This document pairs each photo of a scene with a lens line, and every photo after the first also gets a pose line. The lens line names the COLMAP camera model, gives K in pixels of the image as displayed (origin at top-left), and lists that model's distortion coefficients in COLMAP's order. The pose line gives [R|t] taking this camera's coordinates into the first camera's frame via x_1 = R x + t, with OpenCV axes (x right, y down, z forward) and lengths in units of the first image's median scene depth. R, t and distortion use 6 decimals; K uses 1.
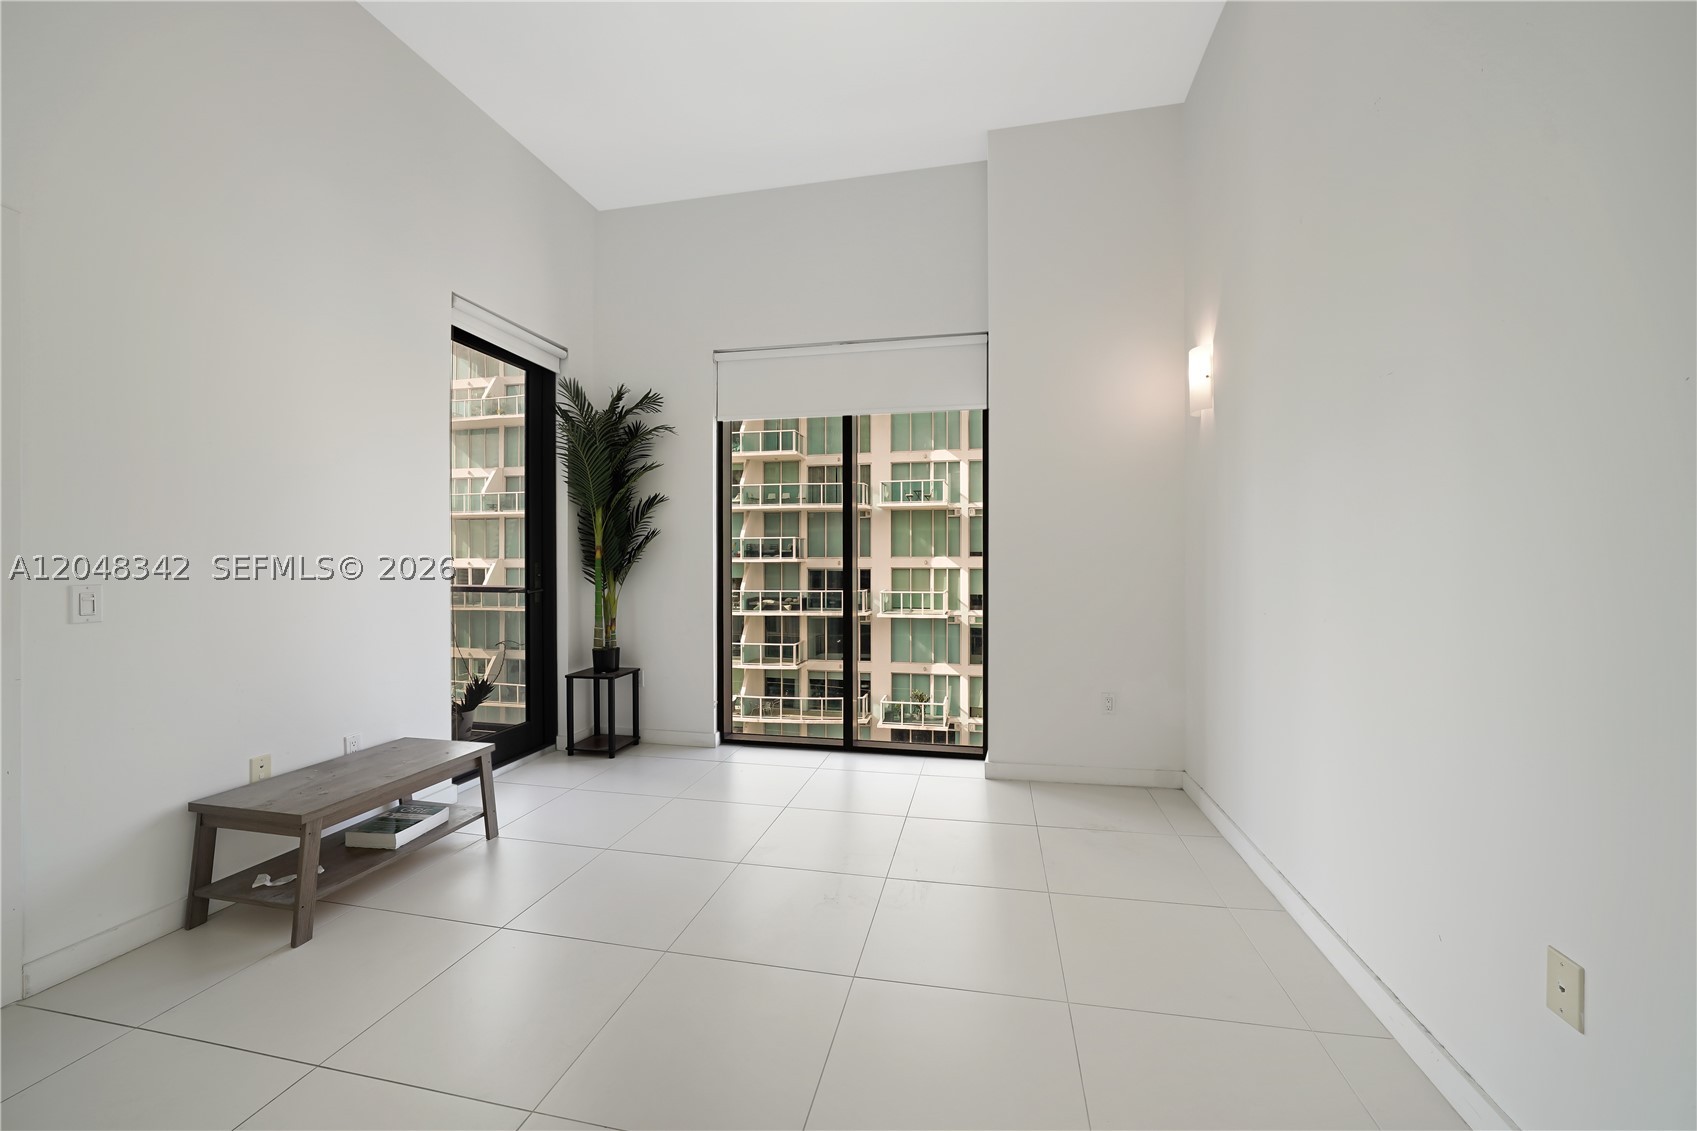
lens RADIAL K [[662.8, 0, 876.9], [0, 662.8, 557.5], [0, 0, 1]] dist [0.004570, 0.001158]
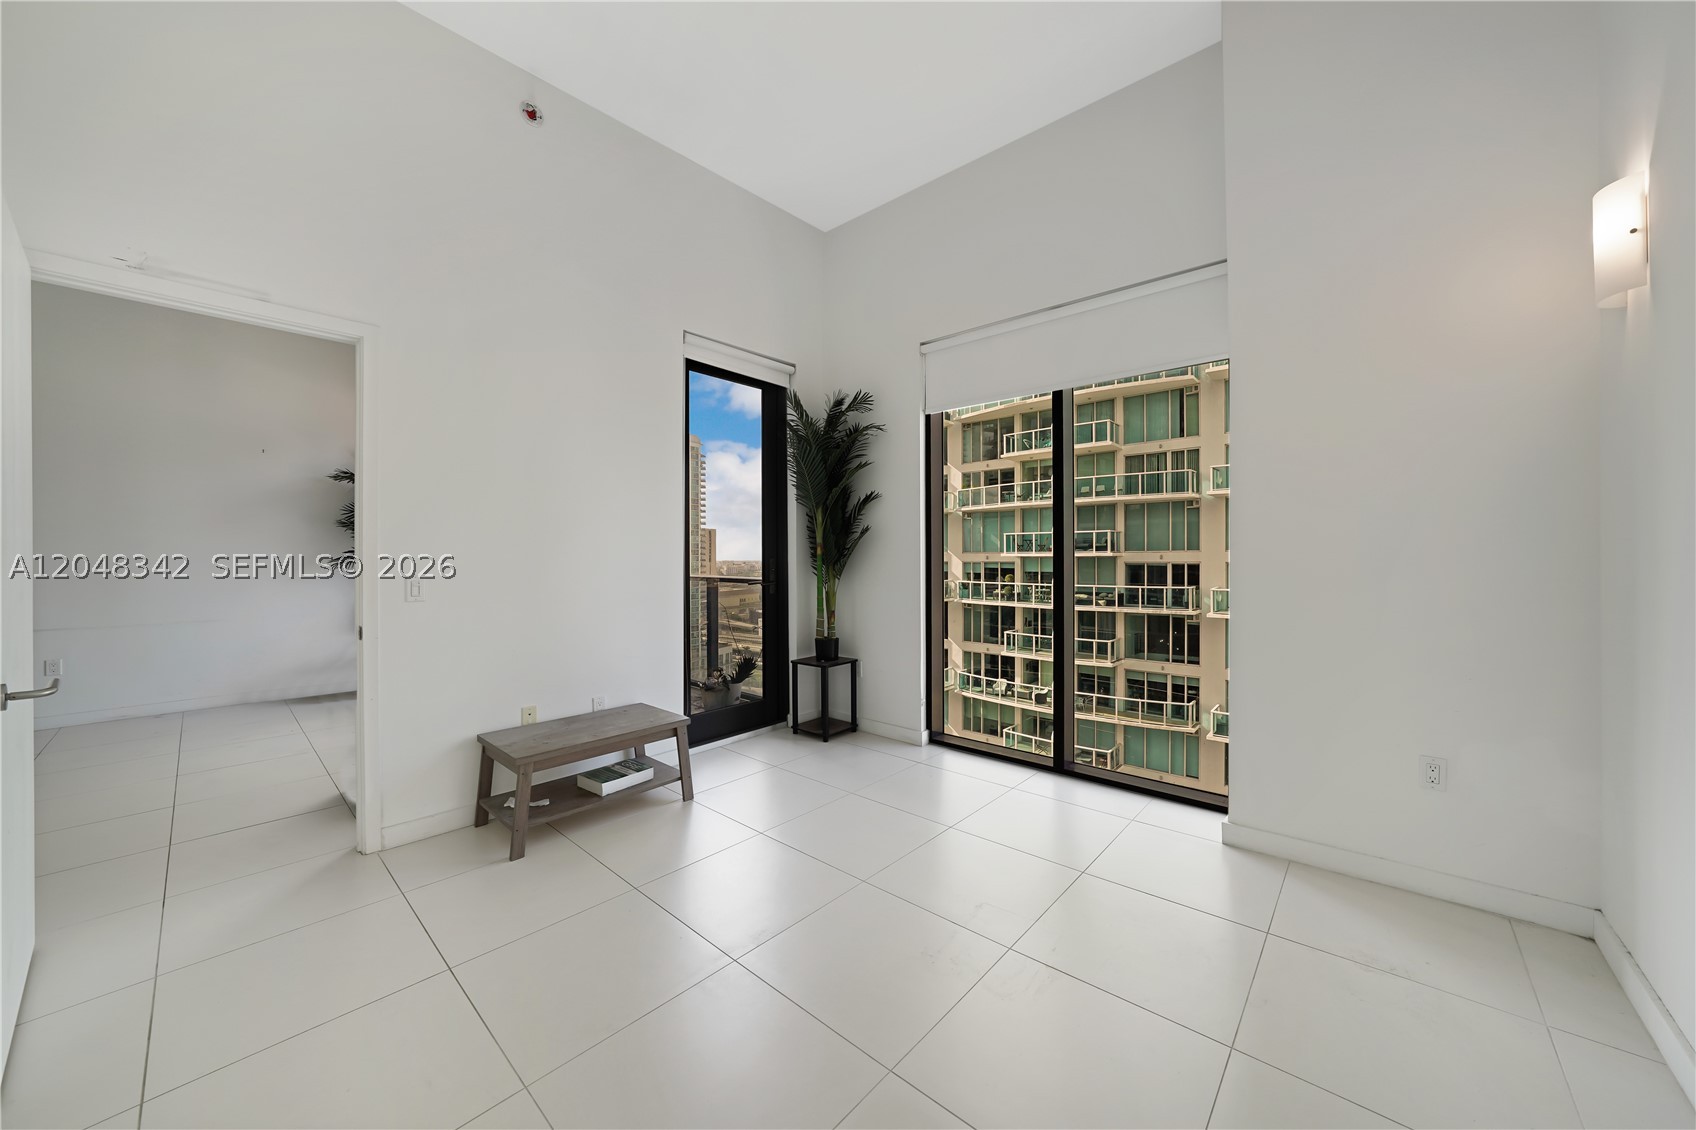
lens RADIAL K [[630.7, 0, 840.6], [0, 630.7, 556.4], [0, 0, 1]] dist [-0.009174, 0.002267]
pose [[0.858773, -0.001159, -0.512355, 0.131304], [0.004787, 0.999972, 0.005762, -0.001350], [0.512334, -0.007401, 0.858754, 0.135404]]
